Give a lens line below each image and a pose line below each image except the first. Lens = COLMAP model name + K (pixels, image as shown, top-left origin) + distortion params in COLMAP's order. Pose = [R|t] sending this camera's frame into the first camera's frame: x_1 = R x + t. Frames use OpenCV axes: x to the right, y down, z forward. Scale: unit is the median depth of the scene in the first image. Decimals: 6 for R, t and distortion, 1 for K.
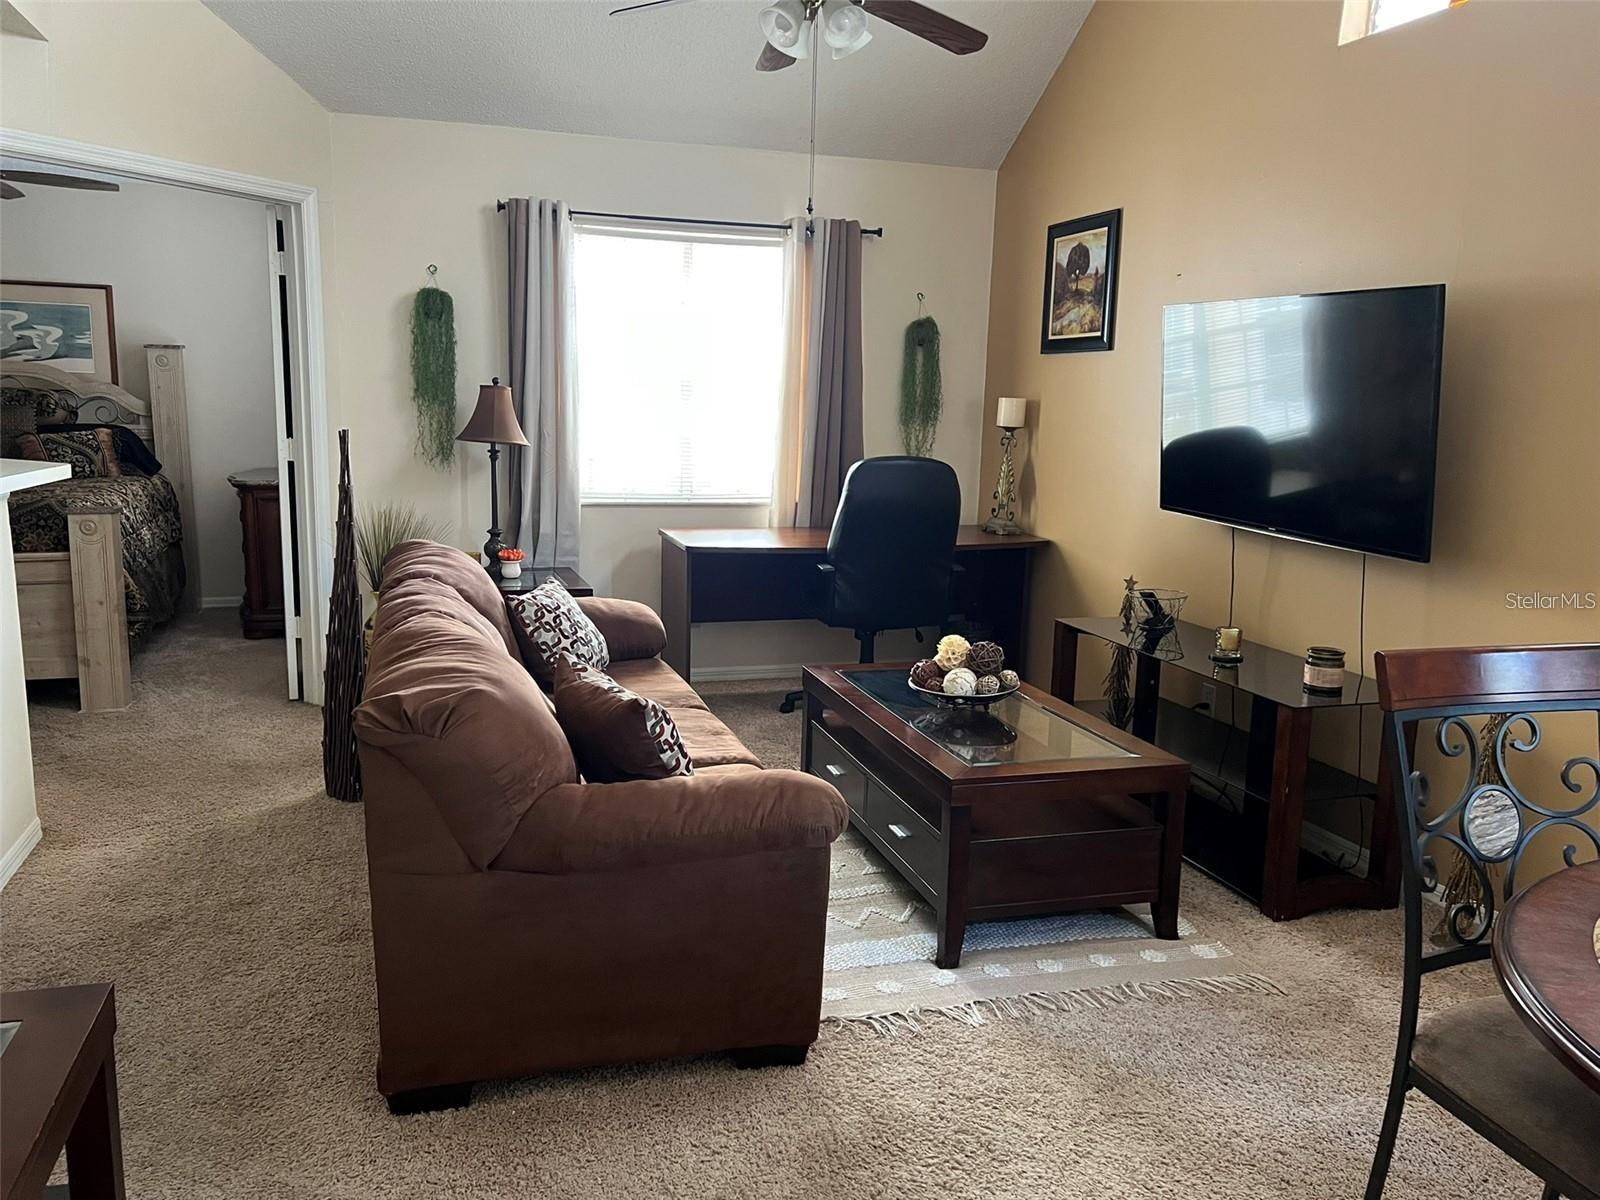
lens RADIAL K [[1211.2, 0, 790.6], [0, 1211.2, 603.3], [0, 0, 1]] dist [0.084145, -0.109238]
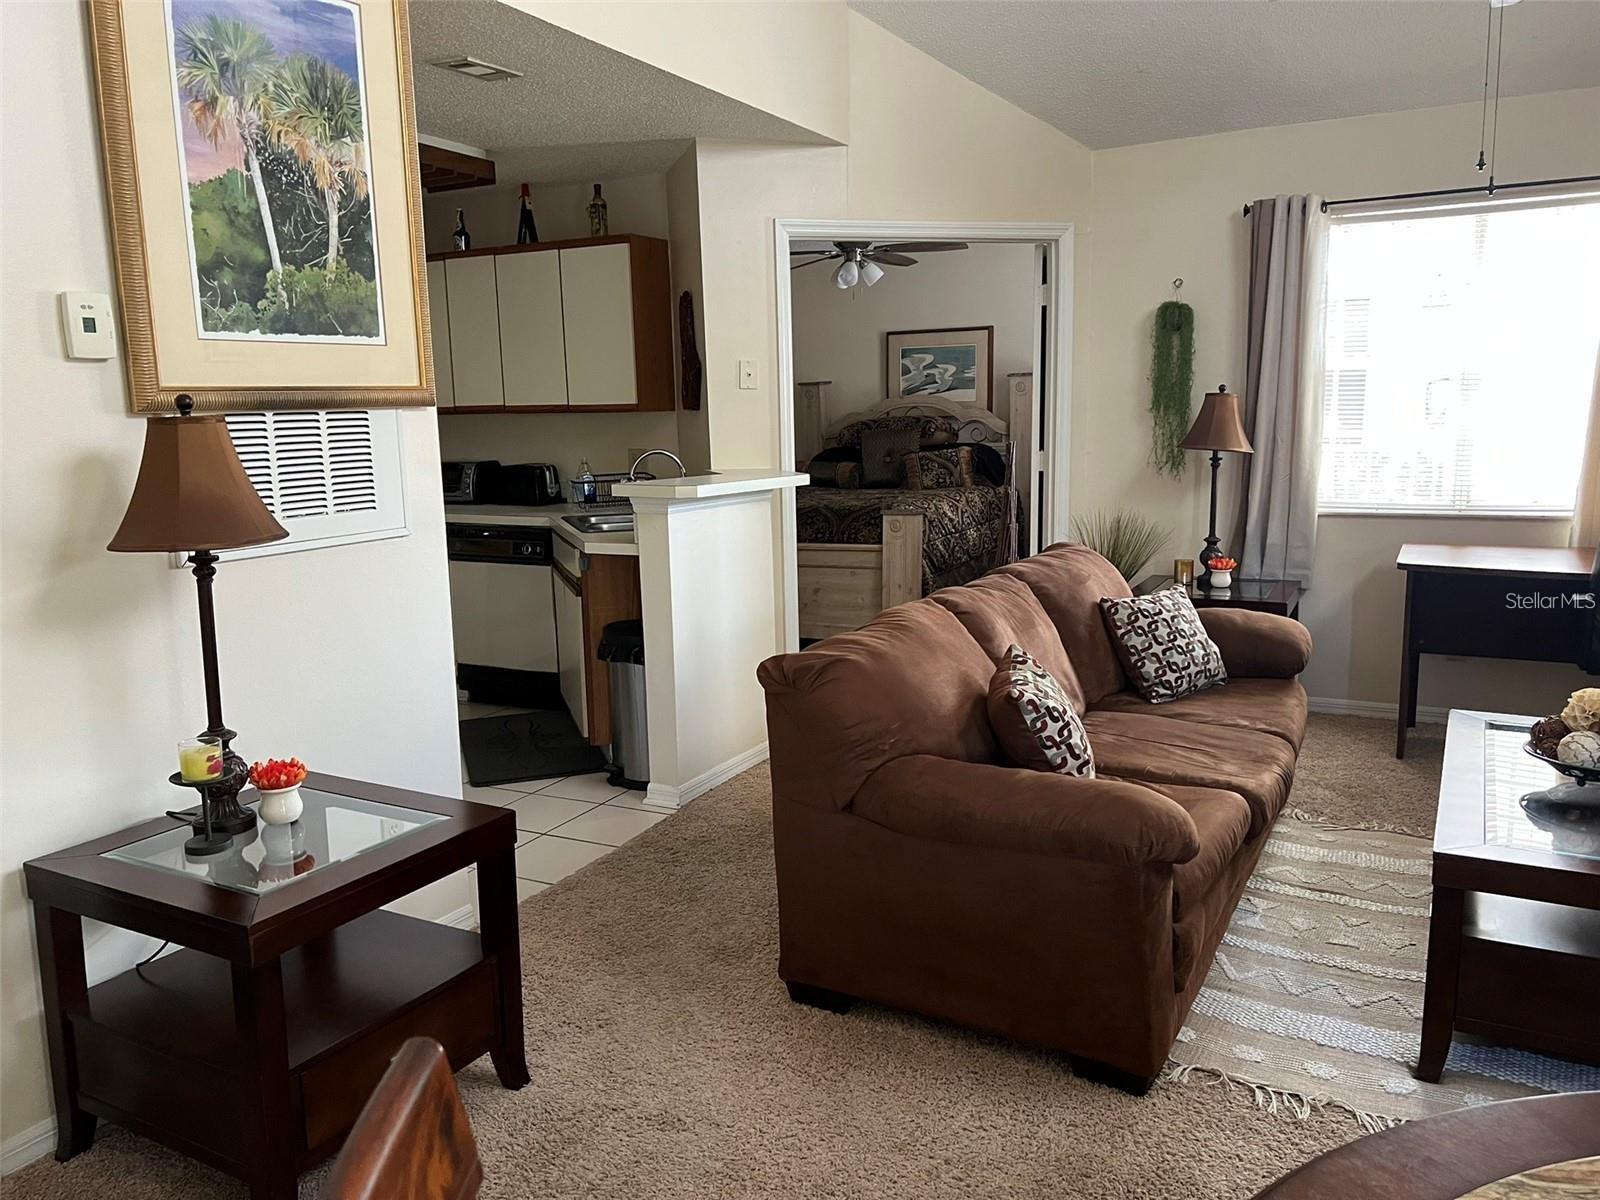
lens RADIAL K [[1211.2, 0, 790.6], [0, 1211.2, 603.3], [0, 0, 1]] dist [0.084145, -0.109238]
pose [[0.691151, 0.073072, -0.719007, 0.244509], [-0.080791, 0.996451, 0.023606, -0.003100], [0.718180, 0.041774, 0.694602, 0.064151]]
